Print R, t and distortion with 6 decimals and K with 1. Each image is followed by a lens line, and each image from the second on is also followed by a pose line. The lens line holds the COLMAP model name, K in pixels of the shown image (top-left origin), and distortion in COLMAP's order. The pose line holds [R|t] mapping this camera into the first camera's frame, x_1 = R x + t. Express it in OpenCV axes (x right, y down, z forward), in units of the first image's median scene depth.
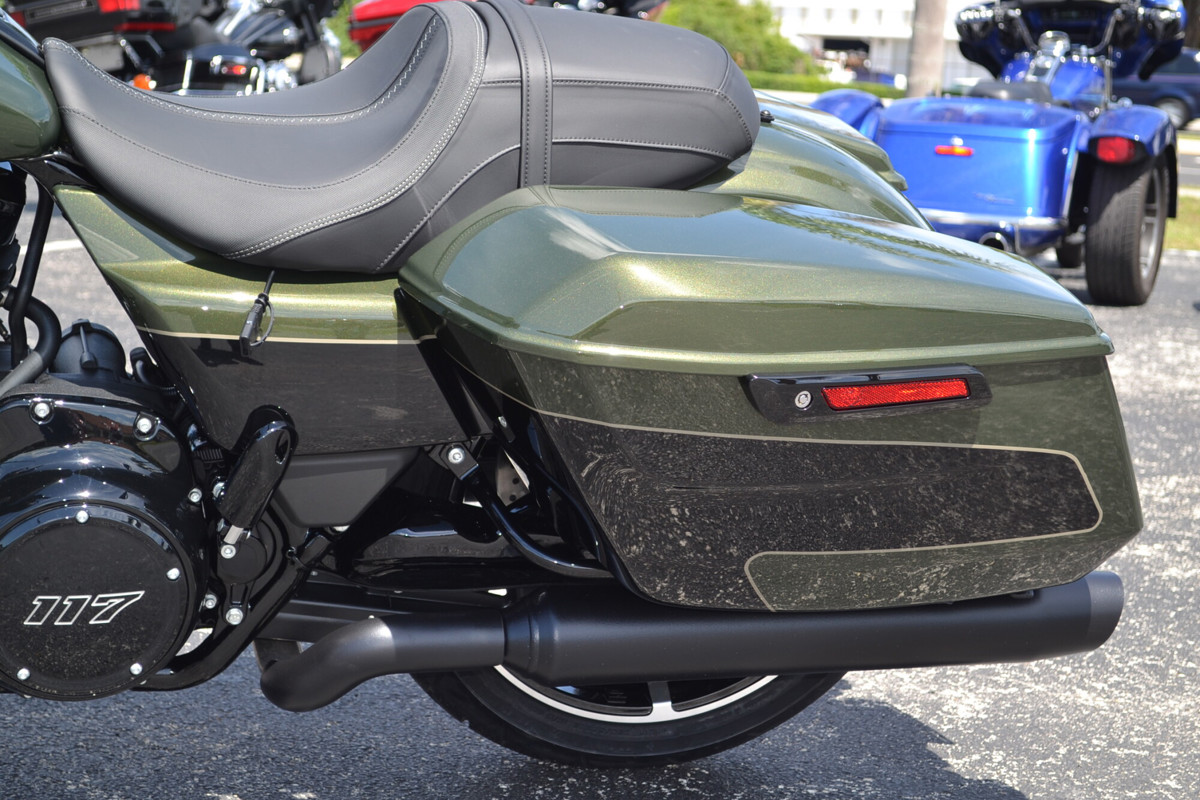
lens RADIAL K [[2432.2, 0, 618.1], [0, 2432.2, 361.1], [0, 0, 1]] dist [-0.005614, 0.000000]
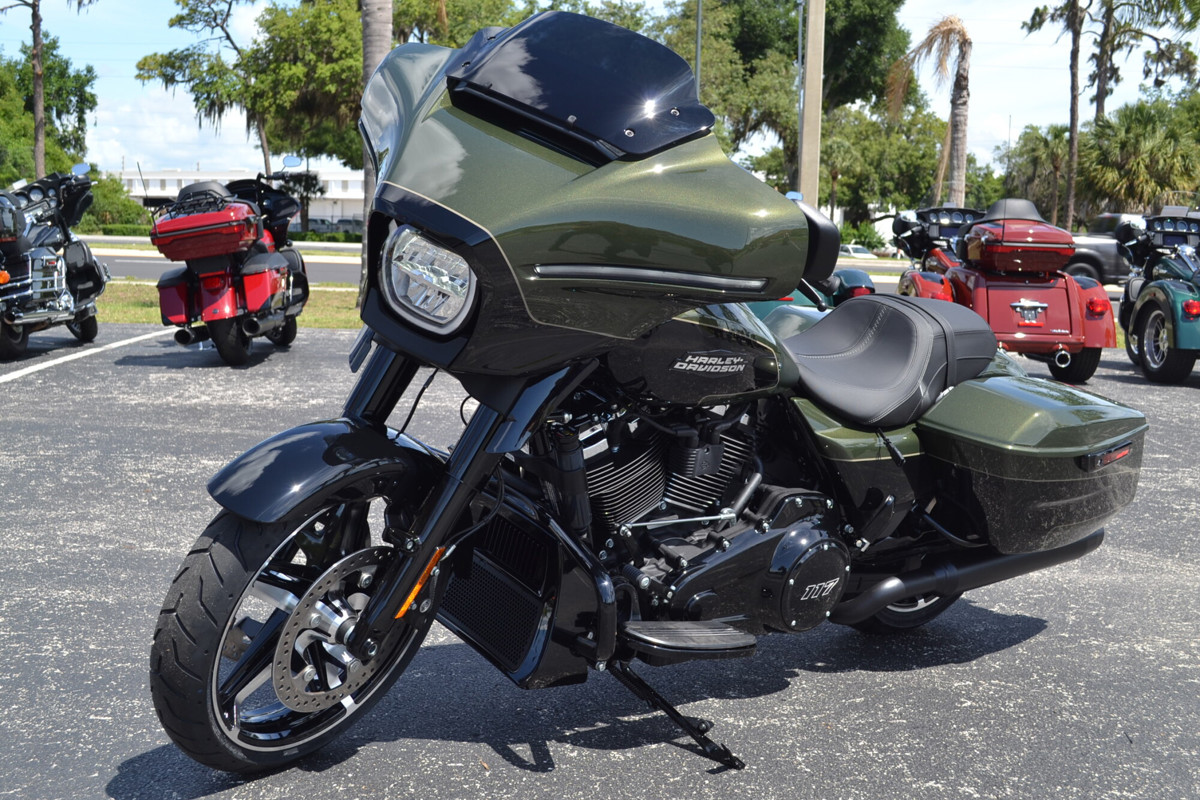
lens RADIAL K [[1463.3, 0, 601.6], [0, 1463.3, 390.1], [0, 0, 1]] dist [0.010764, 0.000000]
pose [[0.922316, -0.082873, 0.377446, -0.850178], [0.083703, 0.996389, 0.014235, -0.107466], [-0.377263, 0.018464, 0.925922, -0.136611]]
